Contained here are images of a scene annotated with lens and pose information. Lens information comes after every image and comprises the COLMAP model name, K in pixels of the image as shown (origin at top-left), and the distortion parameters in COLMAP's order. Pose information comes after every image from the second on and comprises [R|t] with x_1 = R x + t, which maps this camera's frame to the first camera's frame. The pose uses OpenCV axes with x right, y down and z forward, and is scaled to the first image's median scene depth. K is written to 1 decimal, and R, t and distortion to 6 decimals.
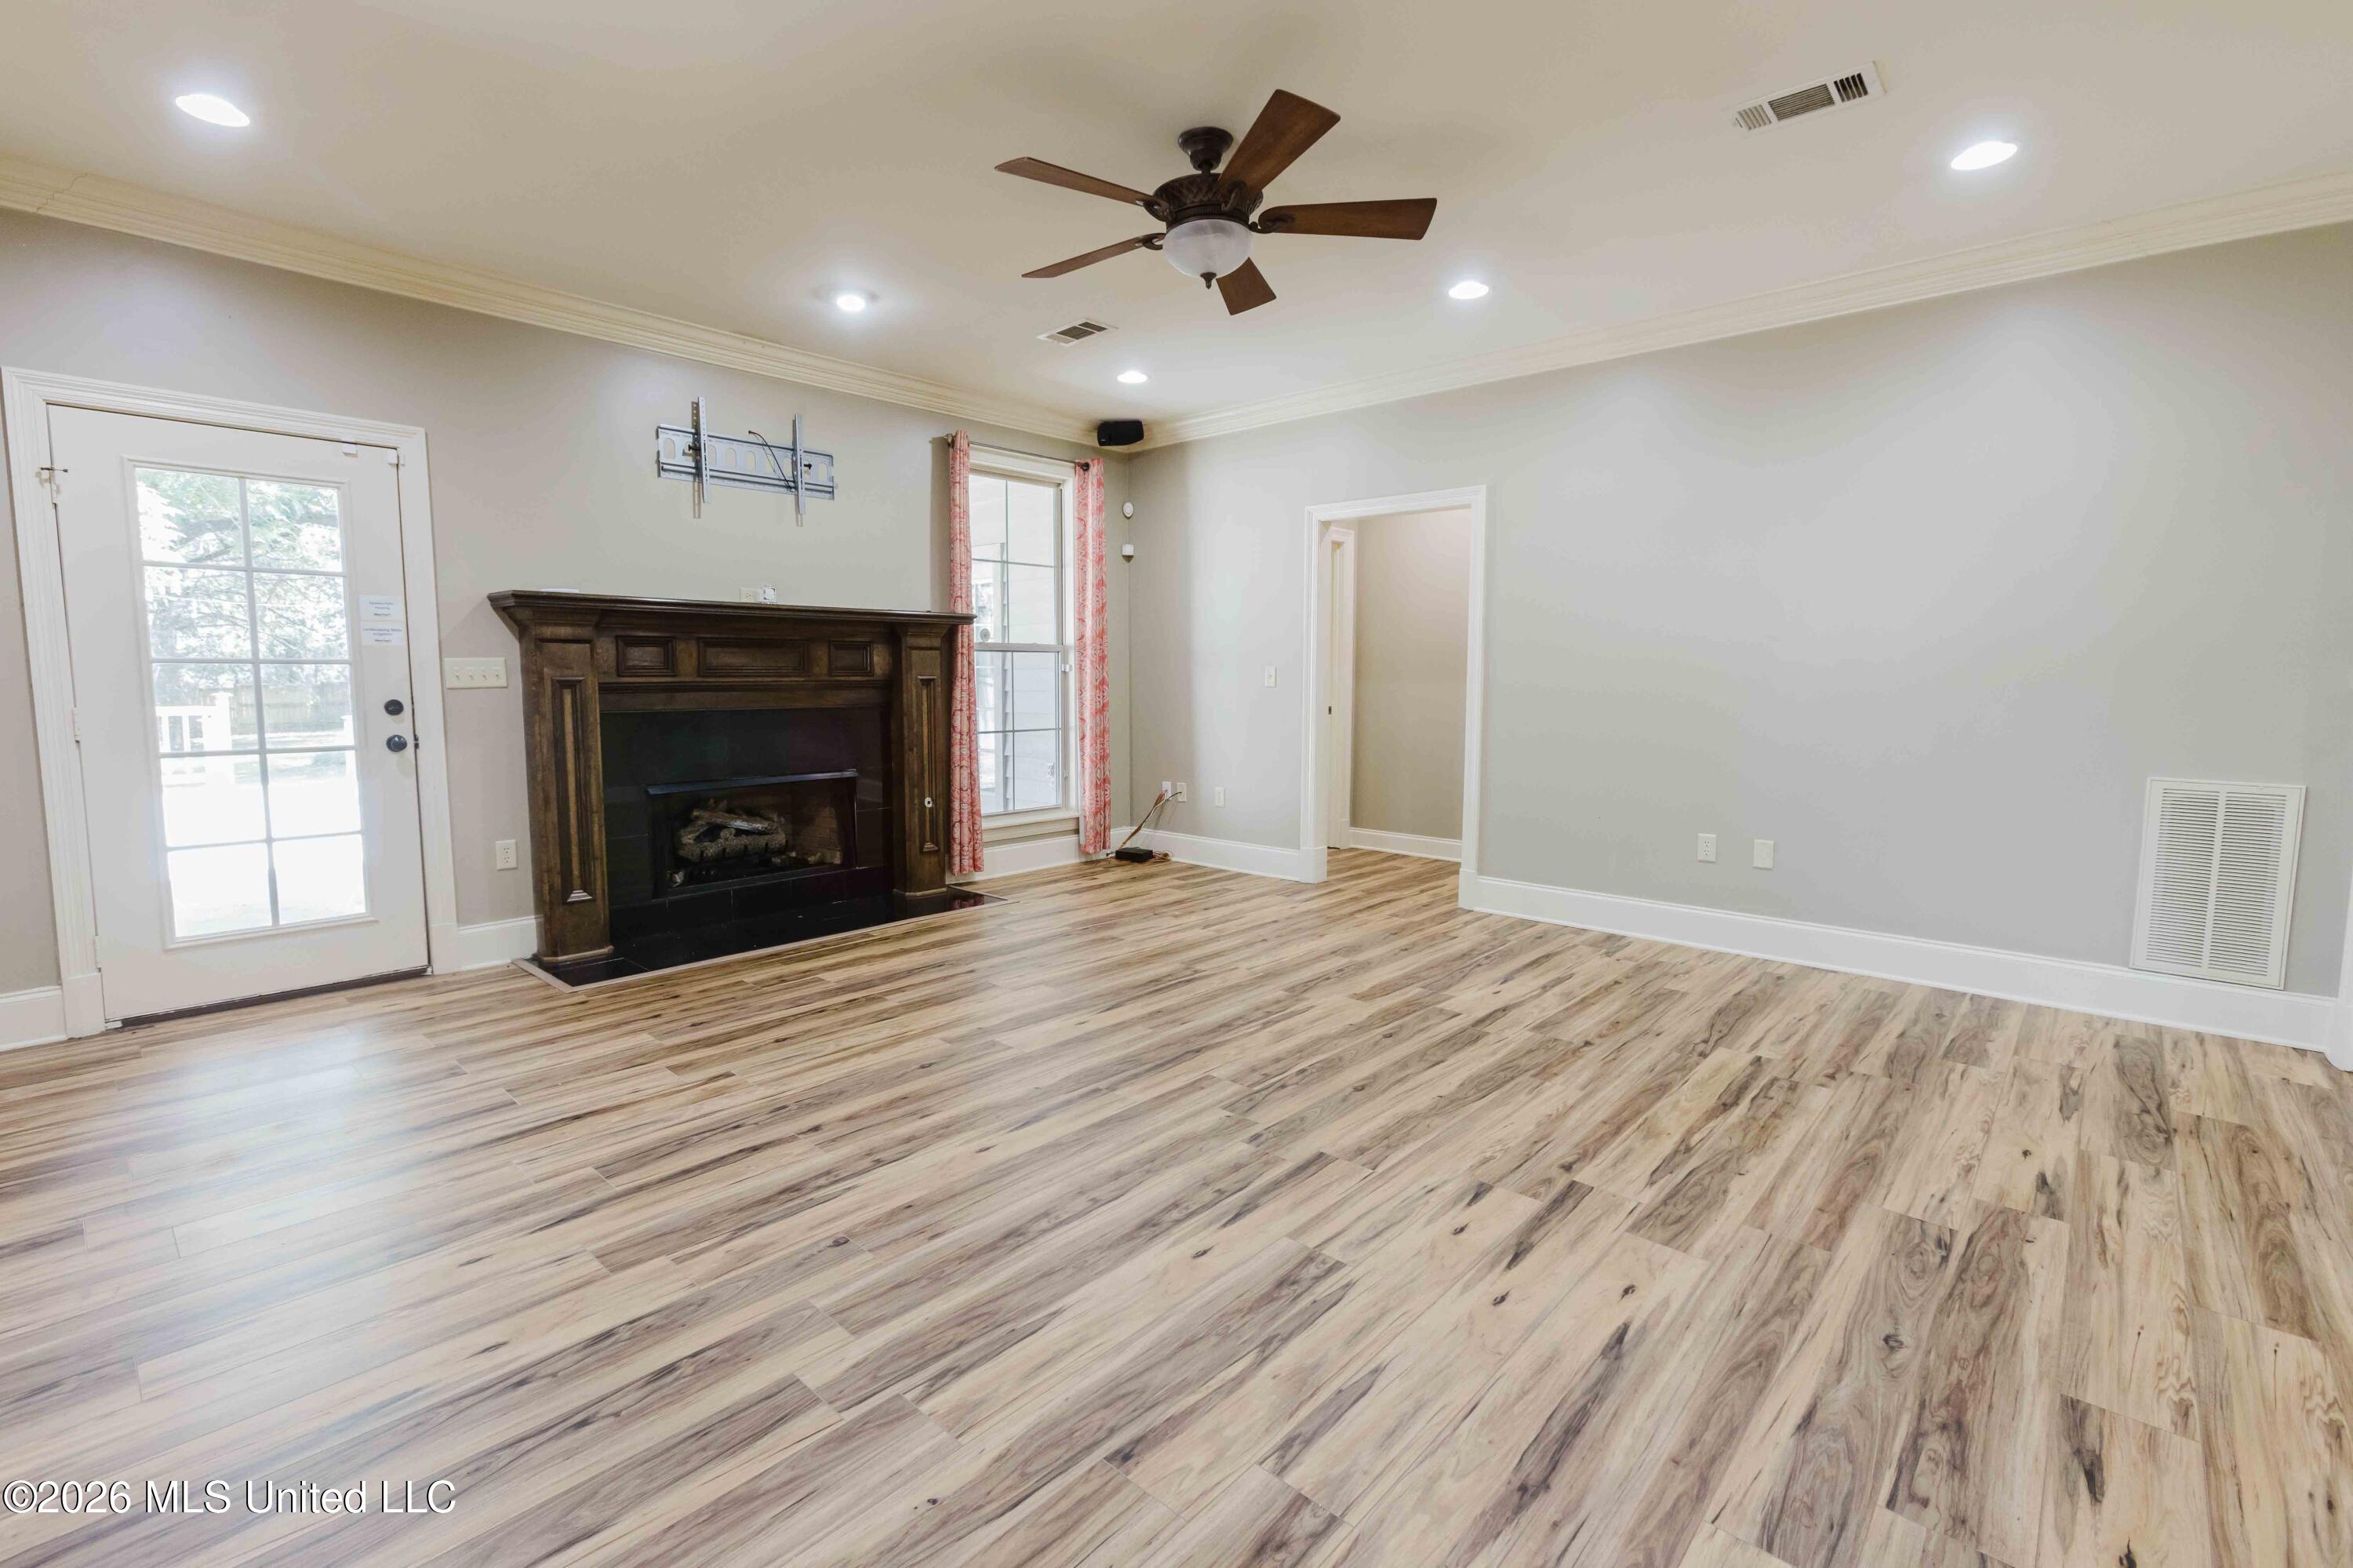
lens RADIAL K [[1046.3, 0, 1152.3], [0, 1046.3, 777.2], [0, 0, 1]] dist [-0.028646, 0.016743]
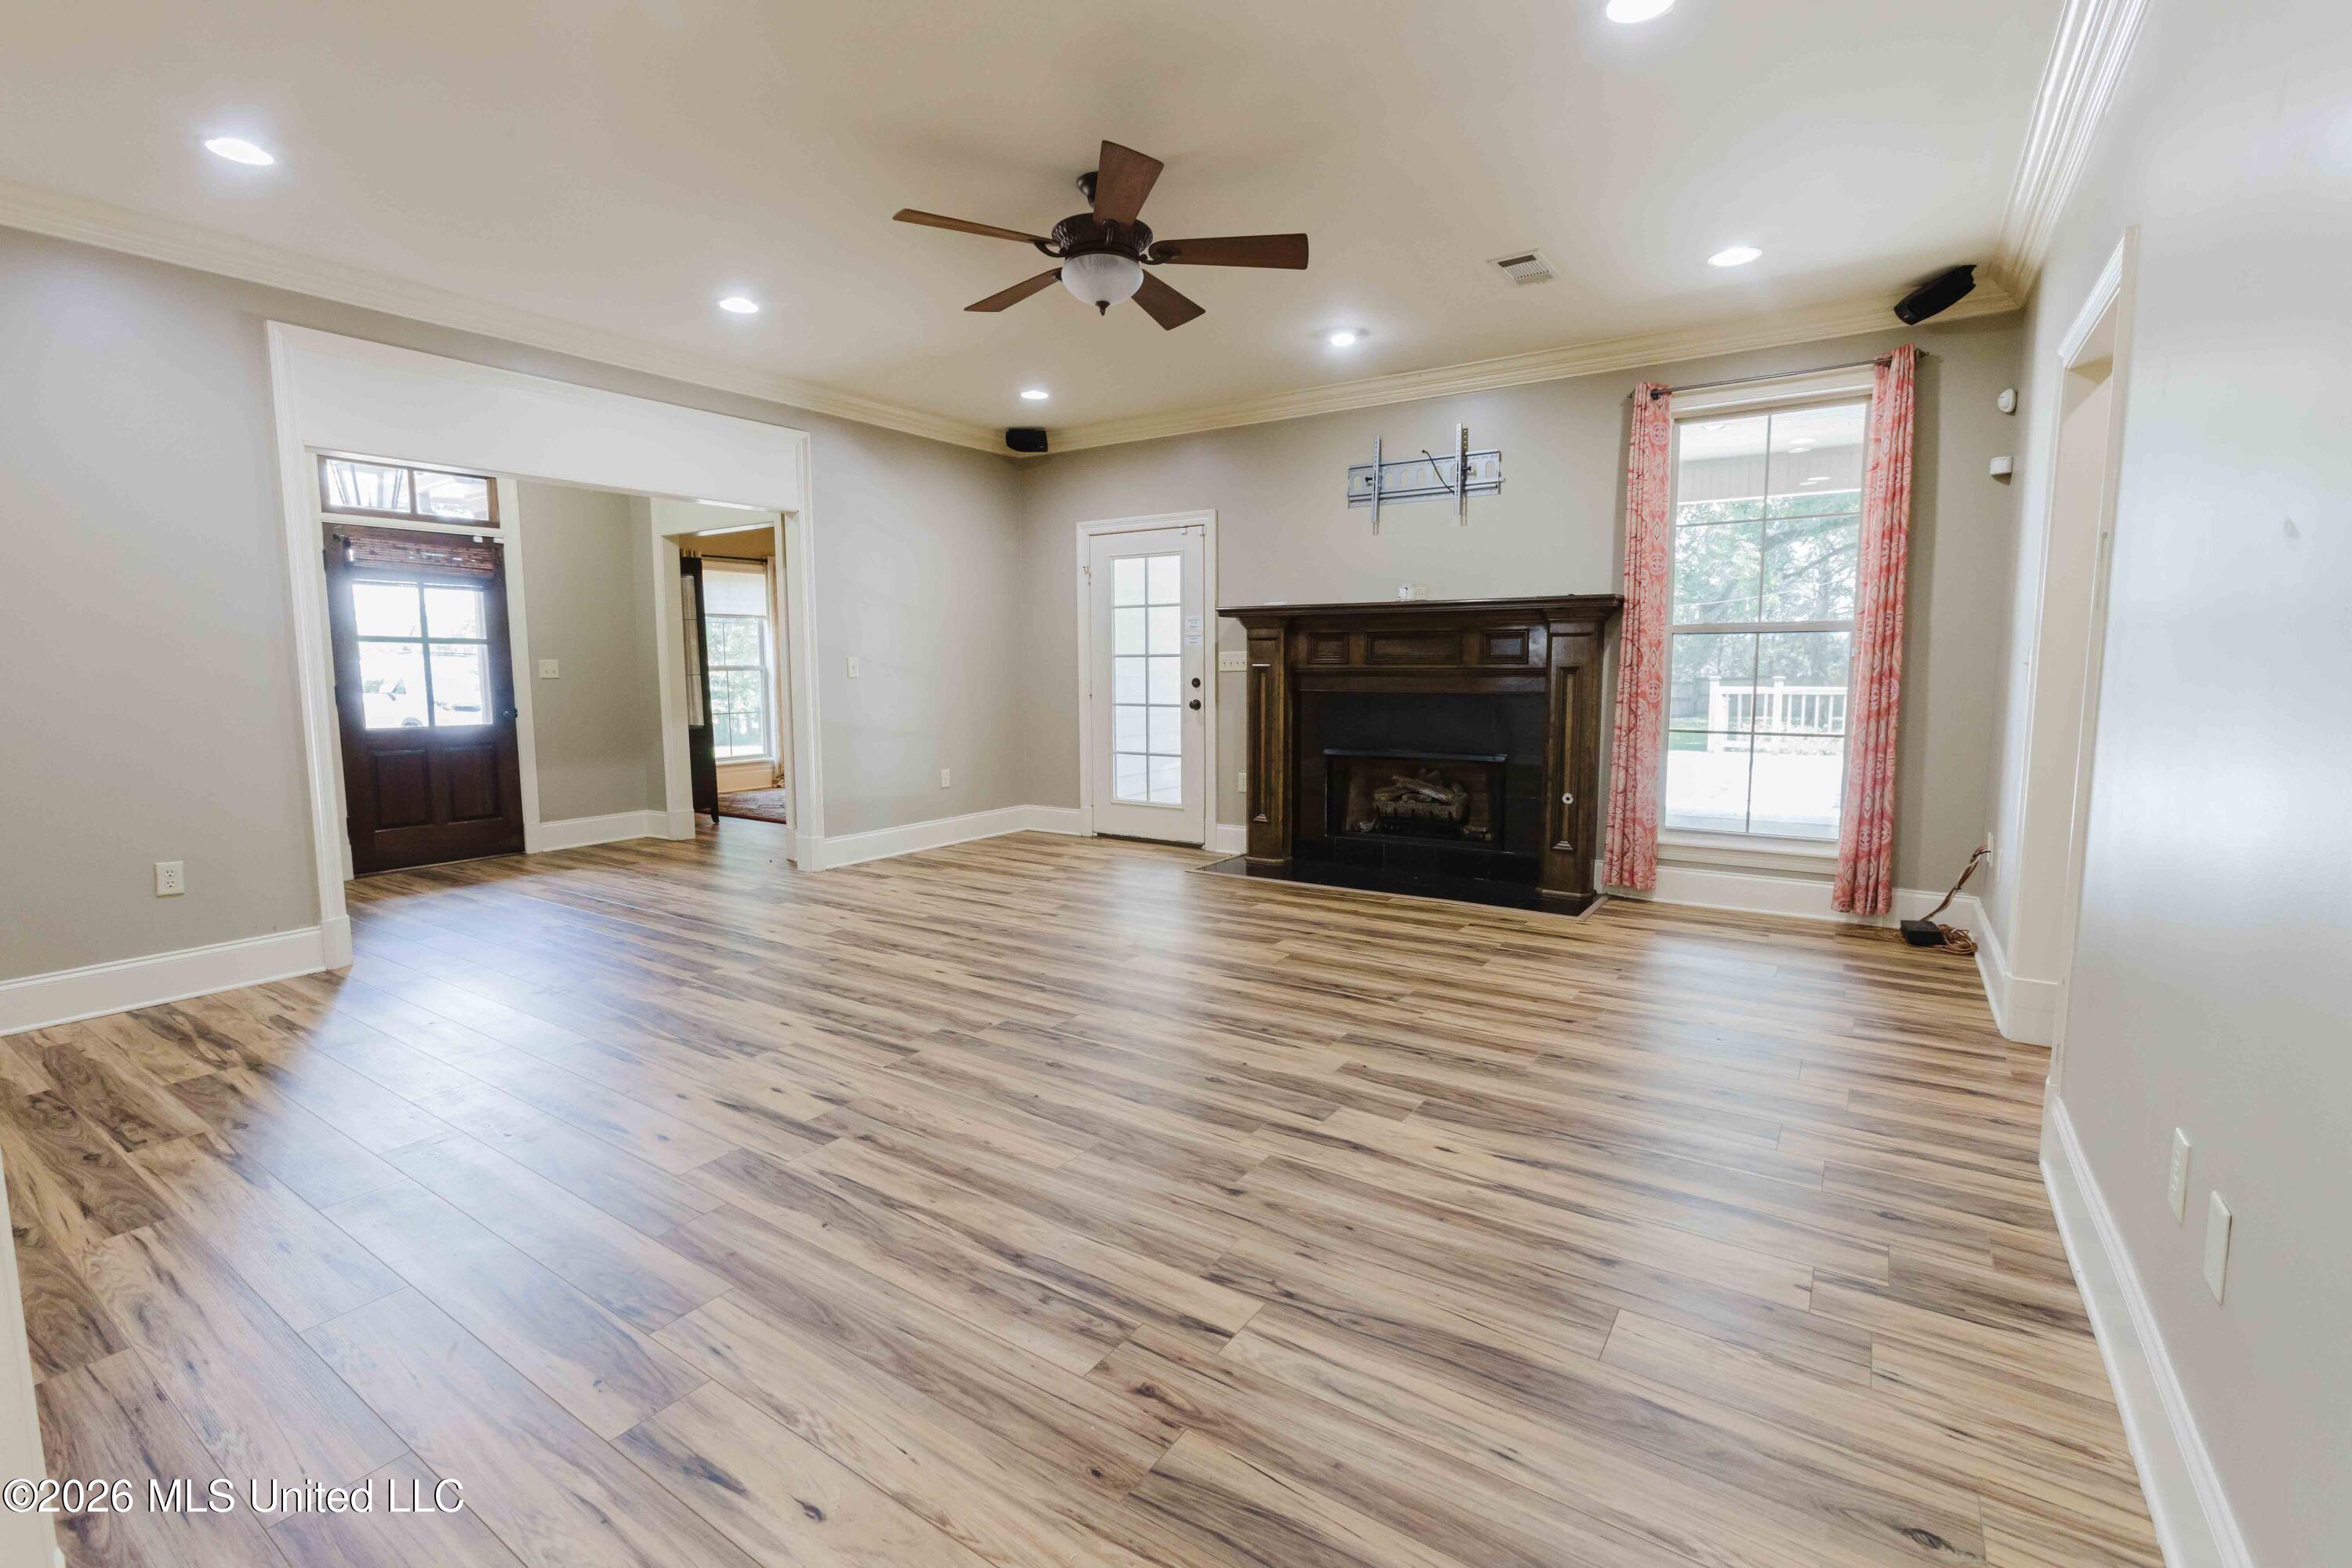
lens RADIAL K [[1031.3, 0, 1158.8], [0, 1031.3, 770.5], [0, 0, 1]] dist [-0.015230, 0.009633]
pose [[0.154995, 0.101291, -0.982709, 0.878125], [-0.092352, 0.991860, 0.087669, -0.066417], [0.983589, 0.077167, 0.163088, 0.674638]]
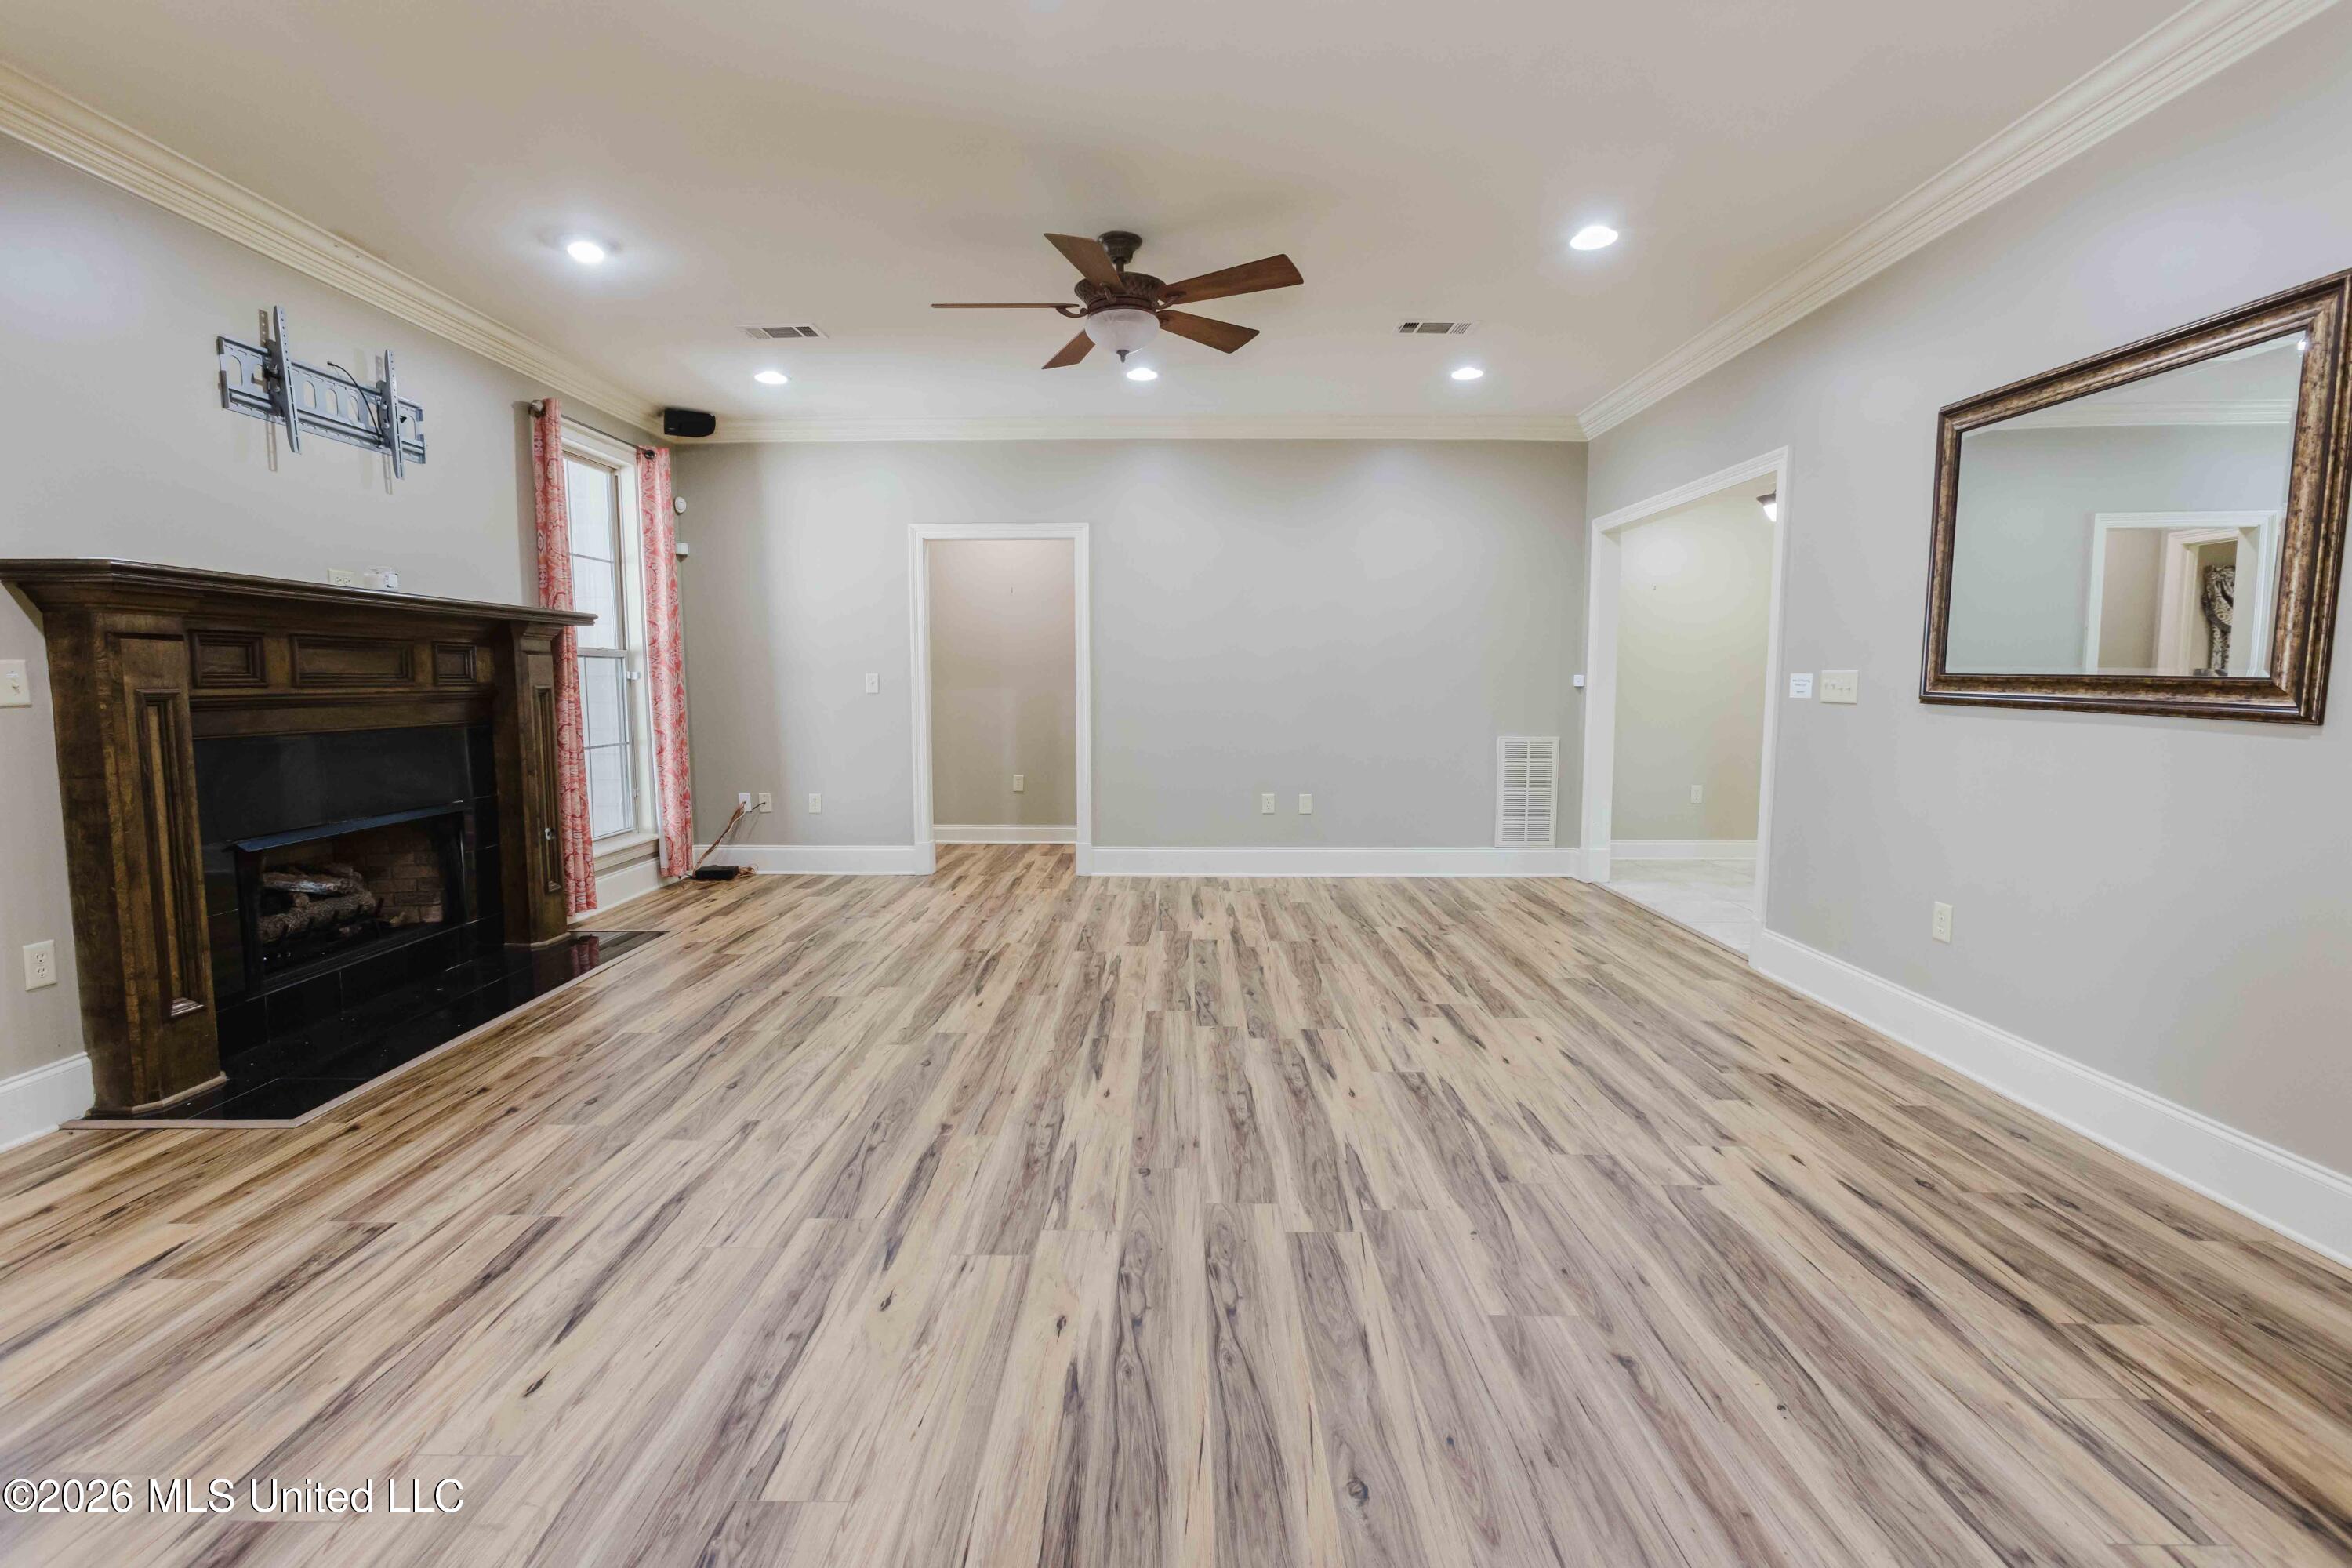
lens RADIAL K [[1045.8, 0, 1151.8], [0, 1045.8, 777.2], [0, 0, 1]] dist [-0.028646, 0.016743]
pose [[0.746210, -0.064863, 0.662543, -0.558279], [0.068187, 0.997455, 0.020853, -0.008251], [-0.662209, 0.029616, 0.748734, 0.059940]]
